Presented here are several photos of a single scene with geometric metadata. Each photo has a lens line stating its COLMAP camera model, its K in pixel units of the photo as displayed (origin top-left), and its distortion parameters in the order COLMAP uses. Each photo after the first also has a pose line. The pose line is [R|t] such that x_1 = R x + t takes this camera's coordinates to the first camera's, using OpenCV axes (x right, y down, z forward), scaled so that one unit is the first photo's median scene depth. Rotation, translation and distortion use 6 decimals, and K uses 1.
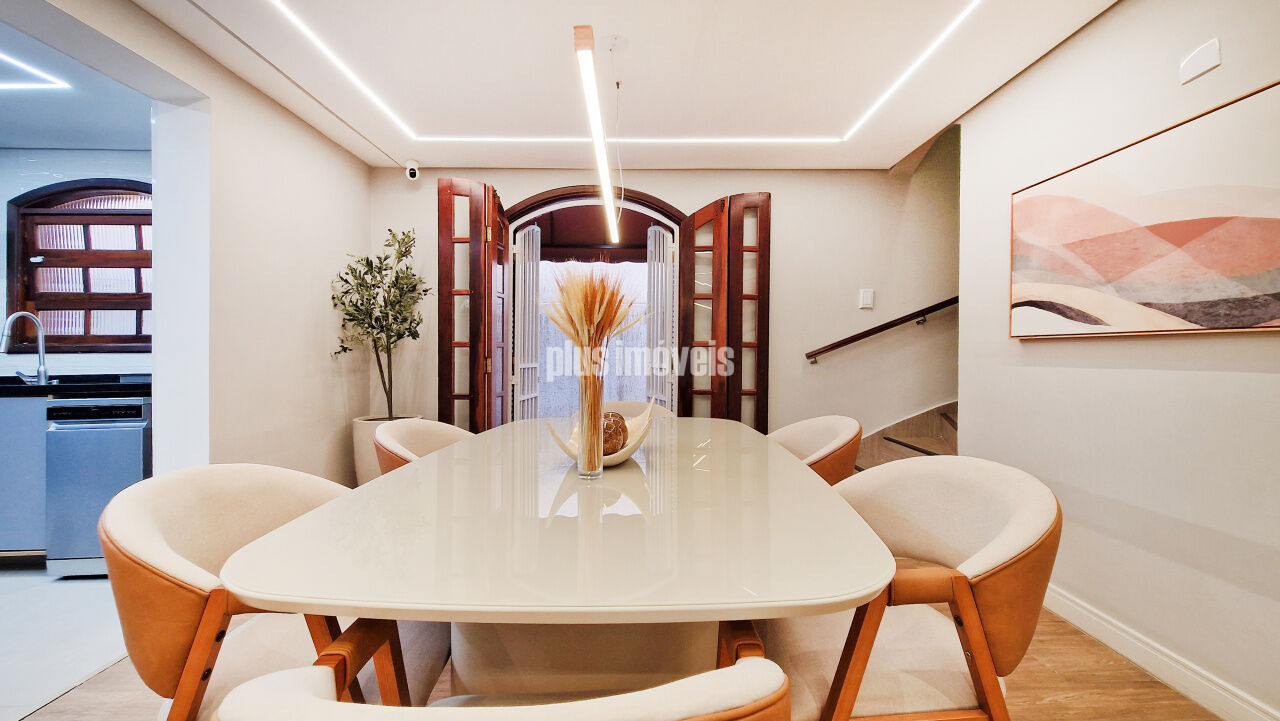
lens RADIAL K [[519.6, 0, 653.3], [0, 519.6, 359.4], [0, 0, 1]] dist [0.001289, -0.006613]
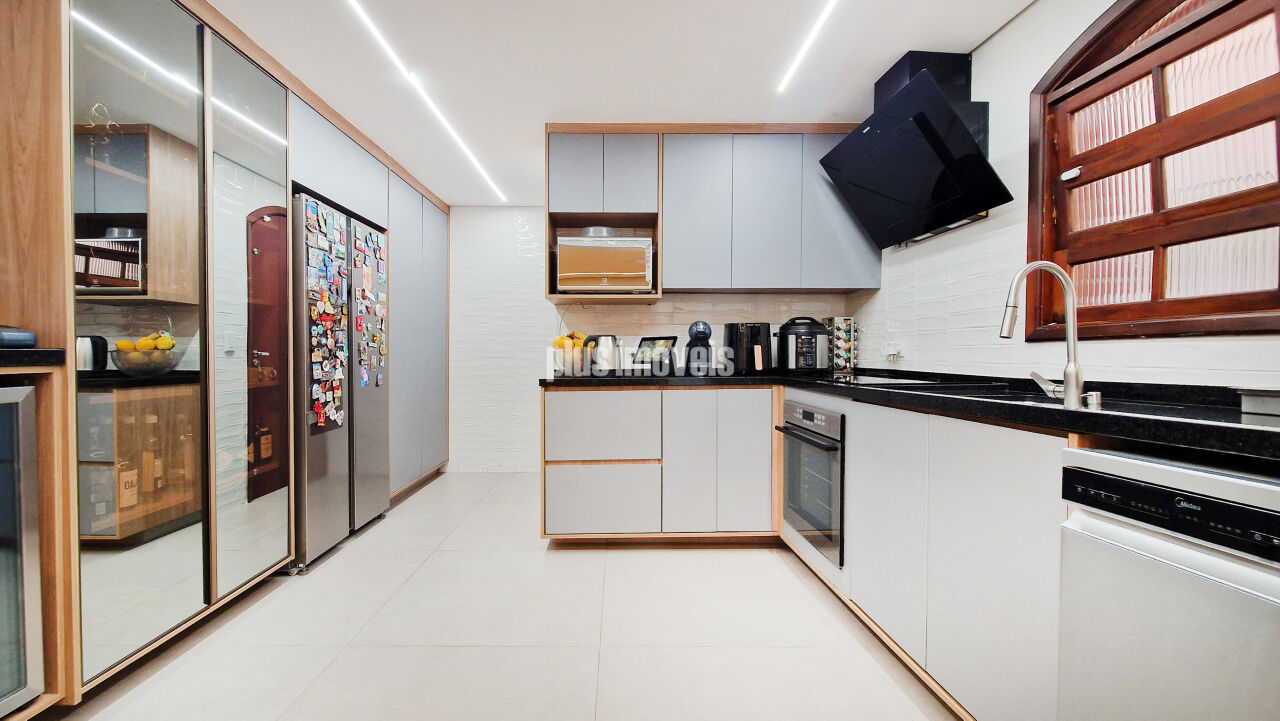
lens RADIAL K [[546.4, 0, 619.7], [0, 546.4, 356.2], [0, 0, 1]] dist [0.001155, -0.000141]
pose [[-0.025905, 0.007957, -0.999633, -0.584234], [-0.012163, 0.999892, 0.008274, 0.006122], [0.999590, 0.012373, -0.025805, 0.520216]]
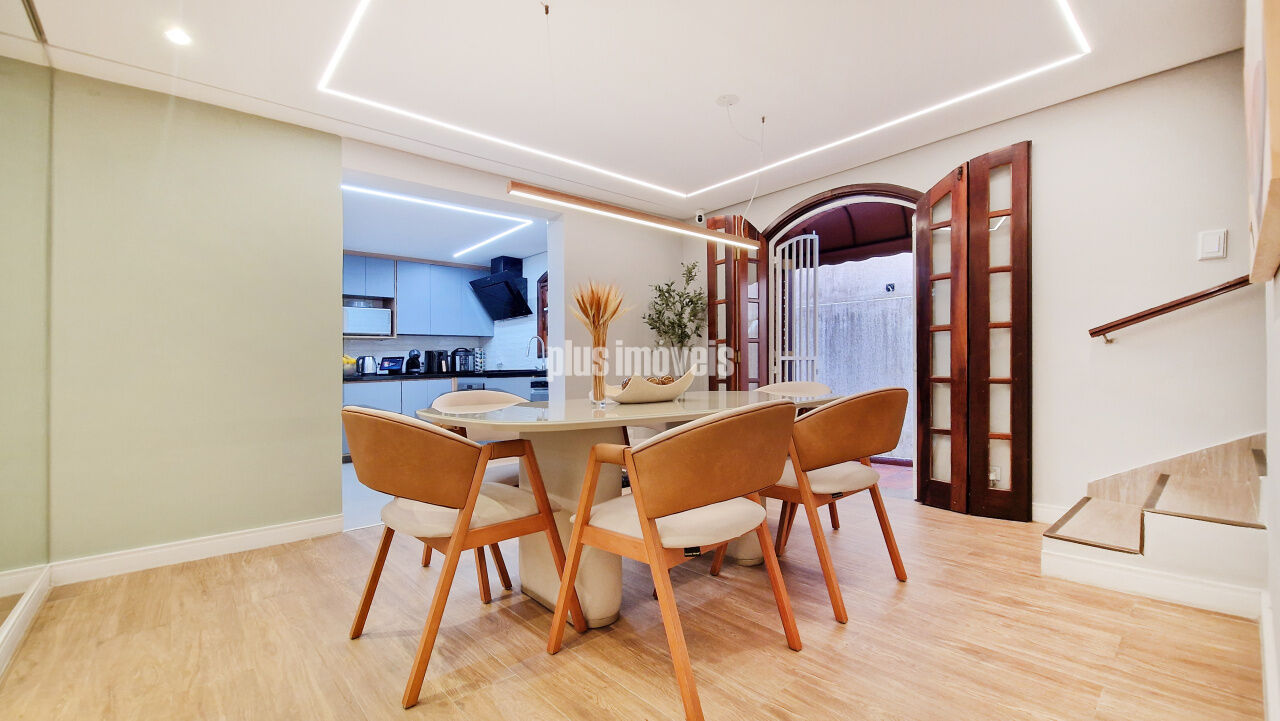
lens RADIAL K [[538.4, 0, 651.8], [0, 538.4, 360.9], [0, 0, 1]] dist [0.002460, 0.000166]
pose [[0.652207, -0.027281, -0.757550, 0.584251], [0.012709, 0.999605, -0.025056, 0.056469], [0.757934, 0.006715, 0.652296, -0.019906]]
